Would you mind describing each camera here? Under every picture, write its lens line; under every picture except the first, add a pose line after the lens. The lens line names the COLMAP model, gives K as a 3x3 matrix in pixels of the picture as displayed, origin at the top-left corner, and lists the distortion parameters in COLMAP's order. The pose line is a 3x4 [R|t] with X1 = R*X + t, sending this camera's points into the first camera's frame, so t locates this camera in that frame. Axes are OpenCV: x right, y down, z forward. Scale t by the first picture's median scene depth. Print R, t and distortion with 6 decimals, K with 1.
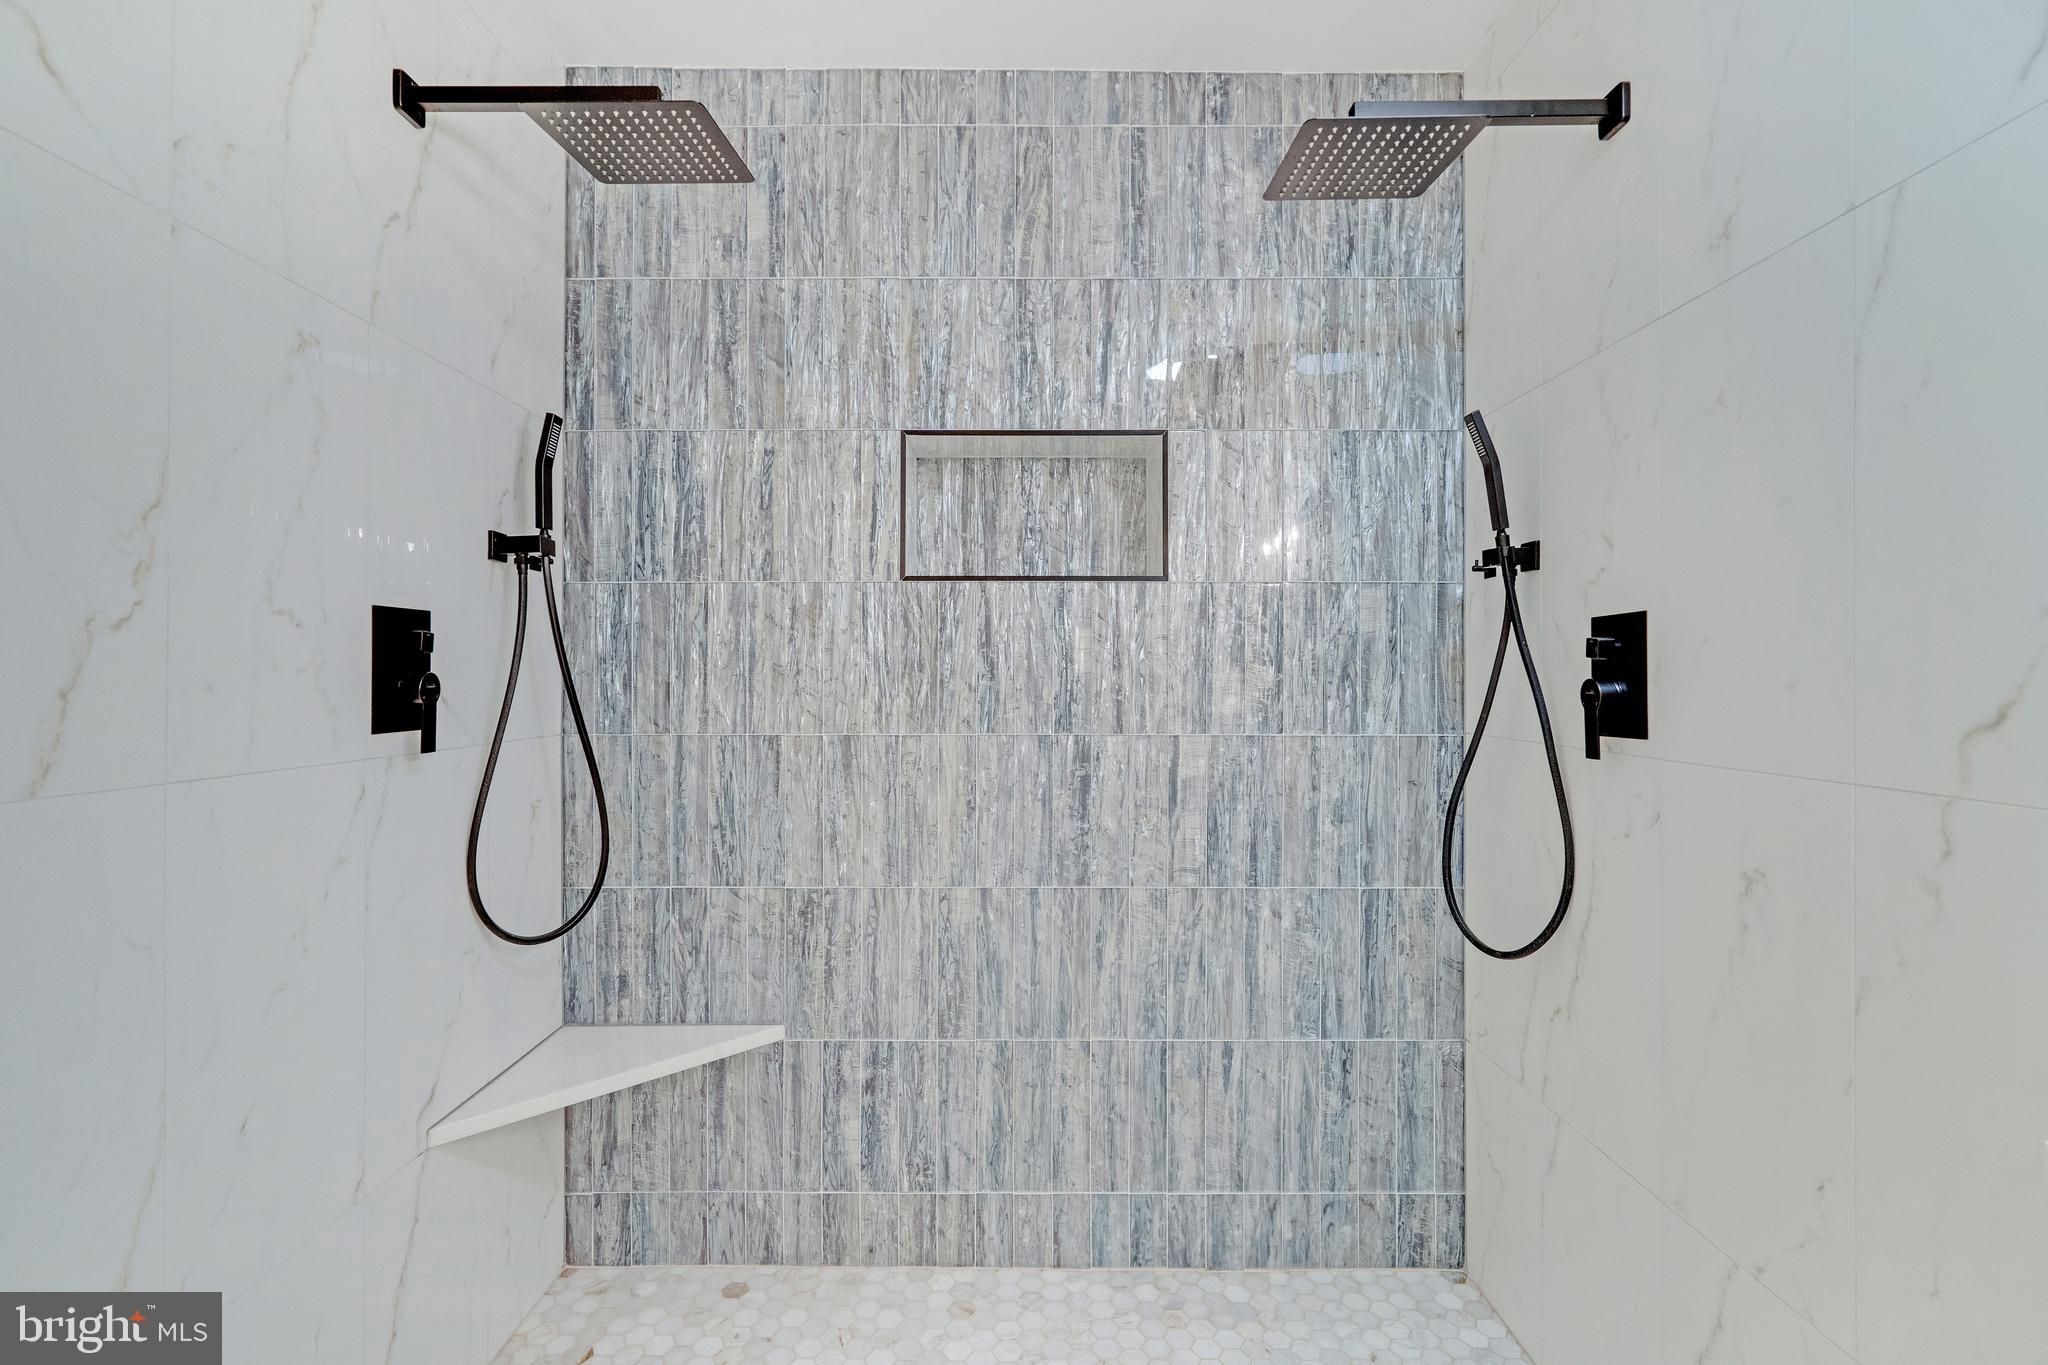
lens RADIAL K [[991.9, 0, 1023.2], [0, 991.9, 689.3], [0, 0, 1]] dist [-0.019002, 0.025983]
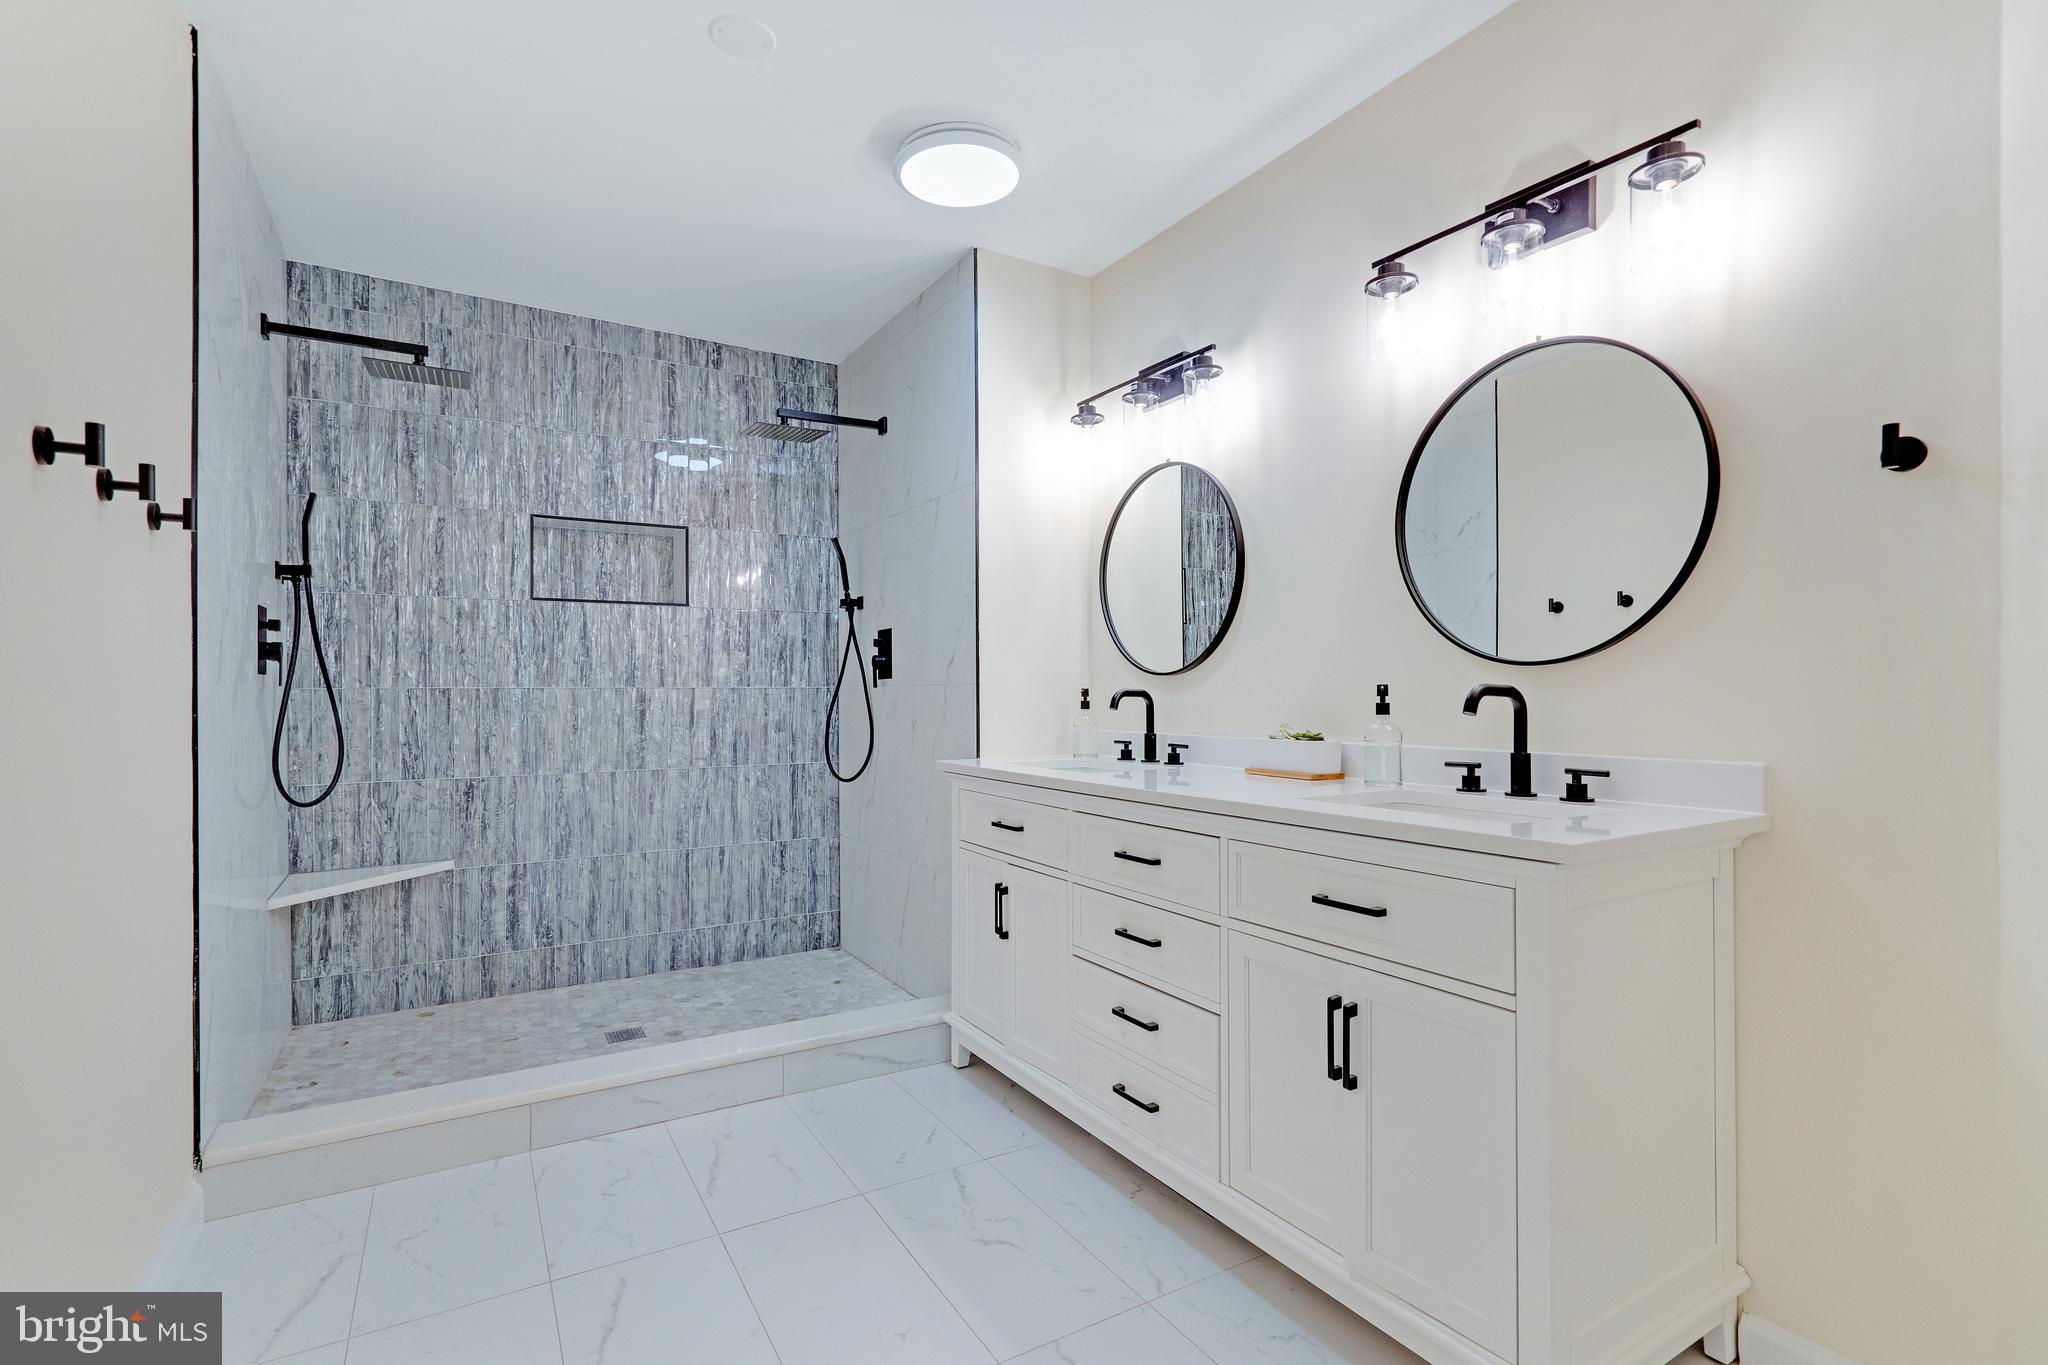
lens RADIAL K [[991.9, 0, 1023.2], [0, 991.9, 689.3], [0, 0, 1]] dist [-0.019002, 0.025983]
pose [[0.867445, -0.000823, 0.497533, -0.239195], [0.006655, 0.999928, -0.009949, 0.071845], [-0.497489, 0.011941, 0.867388, -0.950691]]
